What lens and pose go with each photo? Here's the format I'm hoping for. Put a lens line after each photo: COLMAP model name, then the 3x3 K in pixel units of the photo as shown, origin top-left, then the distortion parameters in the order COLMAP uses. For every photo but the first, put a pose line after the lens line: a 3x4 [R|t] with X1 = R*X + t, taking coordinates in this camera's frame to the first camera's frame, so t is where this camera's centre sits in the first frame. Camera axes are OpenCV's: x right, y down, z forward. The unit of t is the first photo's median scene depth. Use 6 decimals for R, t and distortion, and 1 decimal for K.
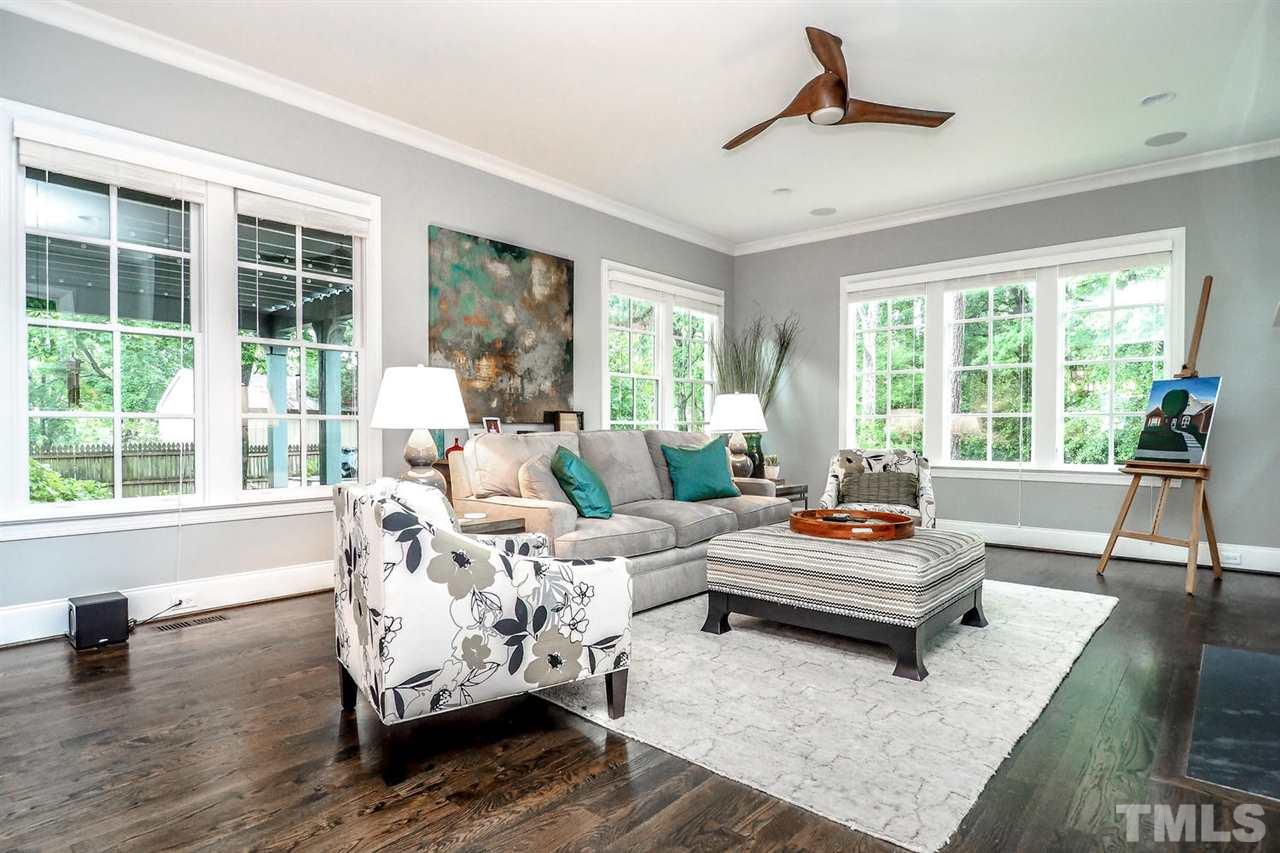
lens RADIAL K [[703.2, 0, 642.3], [0, 703.2, 435.2], [0, 0, 1]] dist [-0.002550, -0.008081]
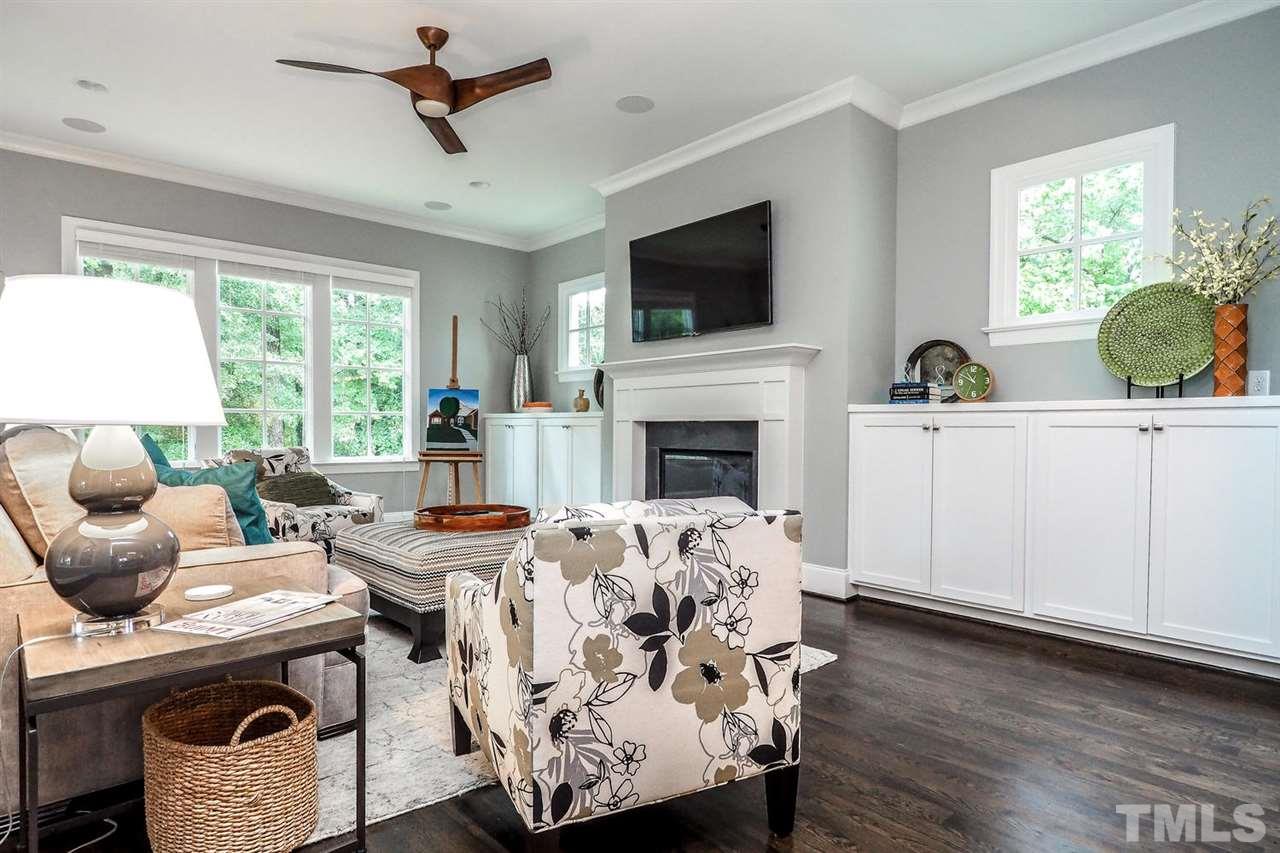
lens RADIAL K [[703.2, 0, 642.3], [0, 703.2, 435.2], [0, 0, 1]] dist [-0.002550, -0.008081]
pose [[0.146869, -0.011530, 0.989089, -0.532986], [0.001982, 0.999933, 0.011362, -0.006417], [-0.989154, 0.000291, 0.146882, 0.451707]]
